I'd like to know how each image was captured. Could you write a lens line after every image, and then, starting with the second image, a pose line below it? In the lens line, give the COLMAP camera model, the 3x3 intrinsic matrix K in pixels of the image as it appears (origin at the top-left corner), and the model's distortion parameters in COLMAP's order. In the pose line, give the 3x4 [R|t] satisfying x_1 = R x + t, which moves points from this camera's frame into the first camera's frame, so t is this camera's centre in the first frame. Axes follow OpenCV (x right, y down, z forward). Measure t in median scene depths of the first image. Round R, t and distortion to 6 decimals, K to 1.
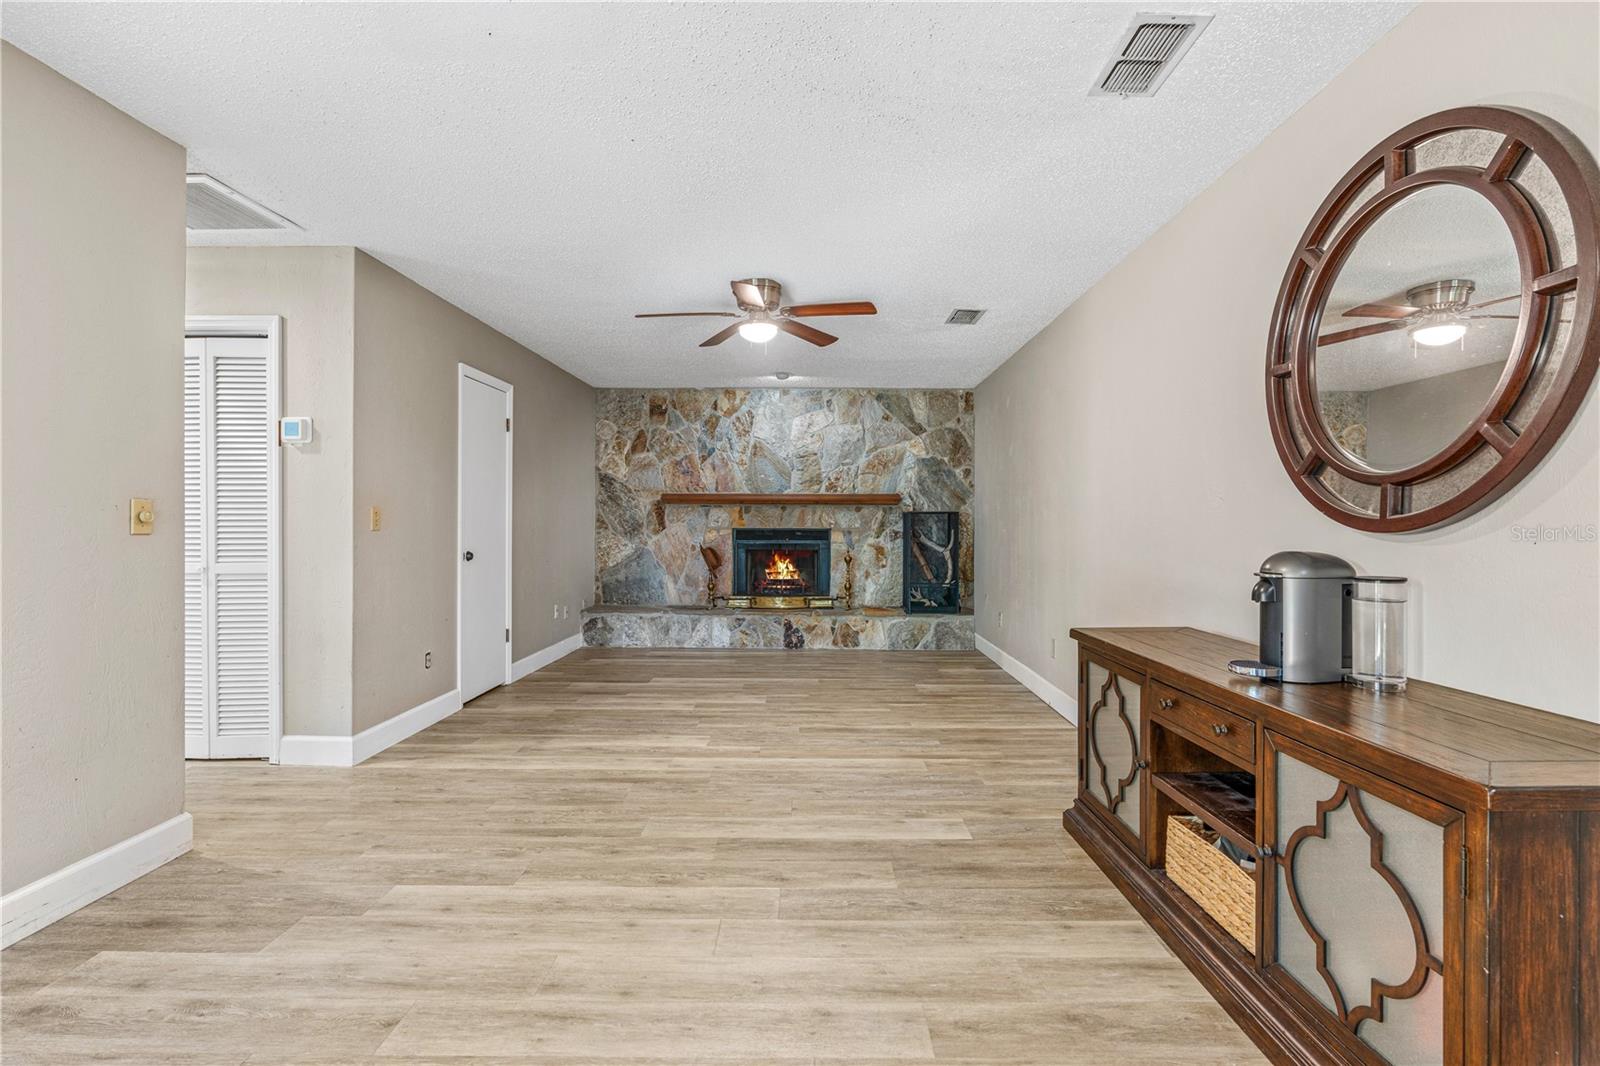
lens RADIAL K [[724.9, 0, 801.0], [0, 724.9, 526.1], [0, 0, 1]] dist [-0.010294, 0.005604]
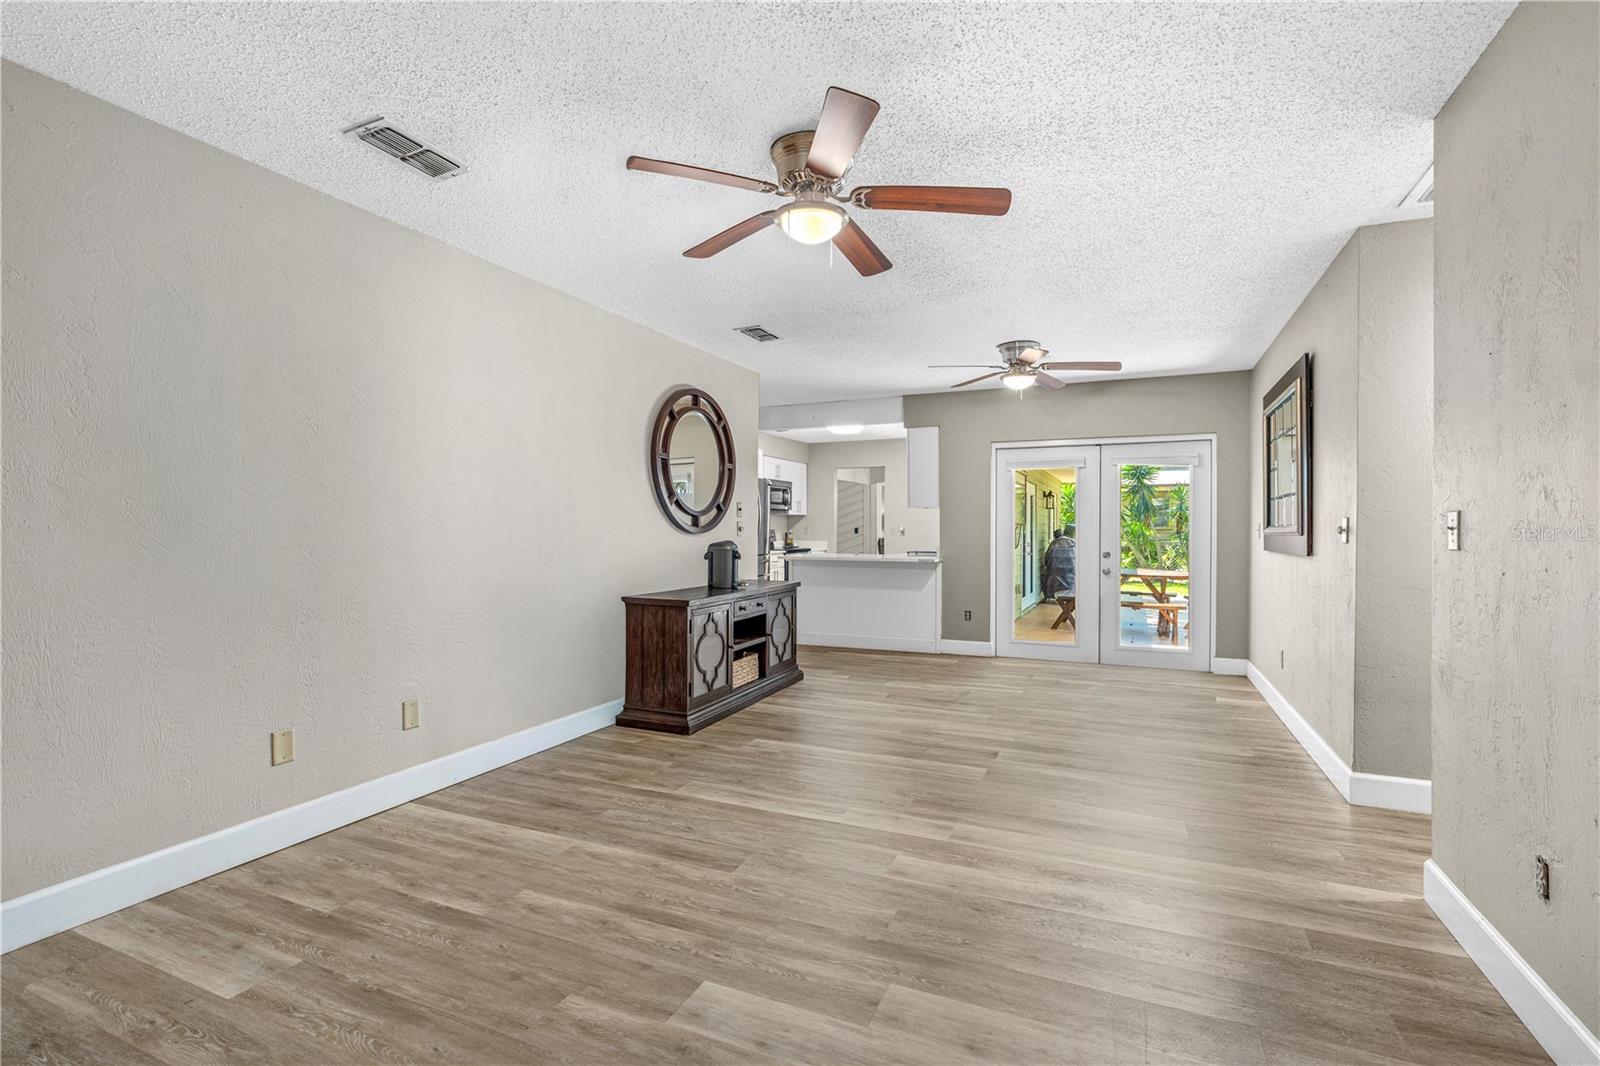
lens RADIAL K [[724.9, 0, 814.9], [0, 724.9, 533.7], [0, 0, 1]] dist [-0.010294, 0.005604]
pose [[-0.926271, -0.007838, 0.376776, -0.324829], [-0.003909, 0.999930, 0.011191, -0.011405], [-0.376837, 0.008893, -0.926237, 1.714570]]
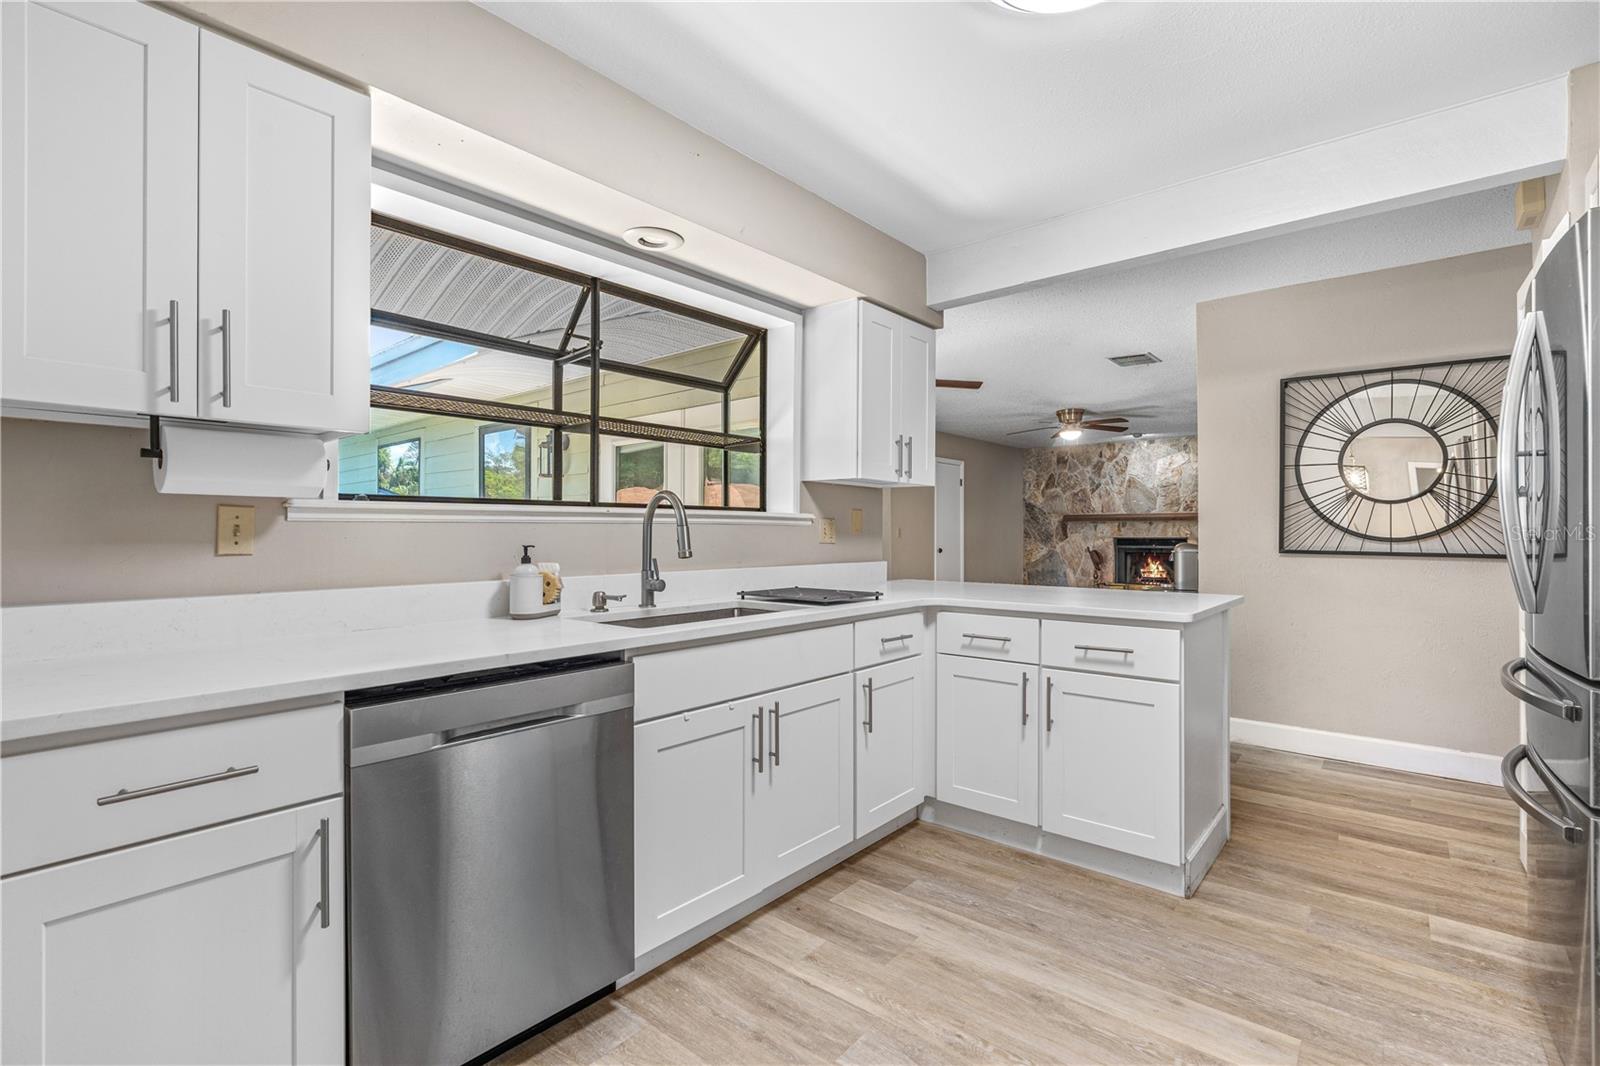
lens RADIAL K [[724.9, 0, 801.6], [0, 724.9, 531.9], [0, 0, 1]] dist [-0.010294, 0.005604]
pose [[0.778696, -0.005687, -0.627375, 0.640040], [-0.000585, 0.999952, -0.009791, 0.012288], [0.627401, 0.007991, 0.778656, -1.028708]]
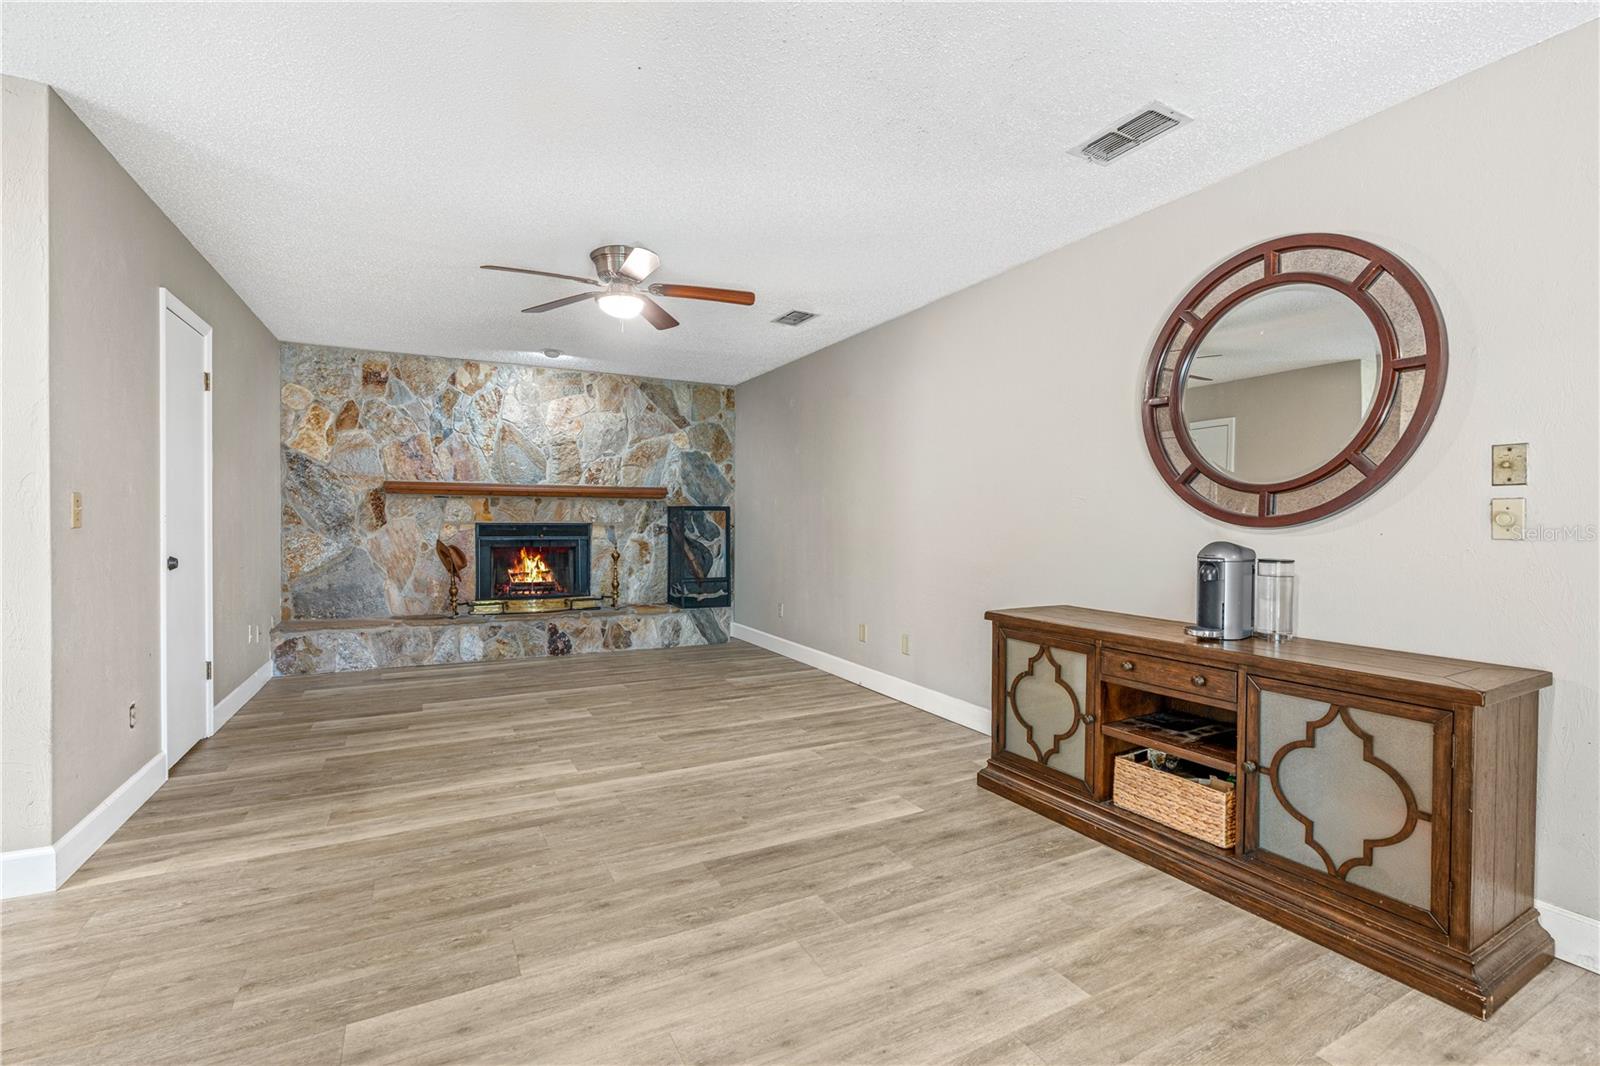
lens RADIAL K [[724.9, 0, 804.3], [0, 724.9, 530.4], [0, 0, 1]] dist [-0.010294, 0.005604]
pose [[0.876968, -0.005872, 0.480512, -0.319041], [-0.001062, 0.999899, 0.014158, -0.001729], [-0.480547, -0.012926, 0.876874, 0.102630]]
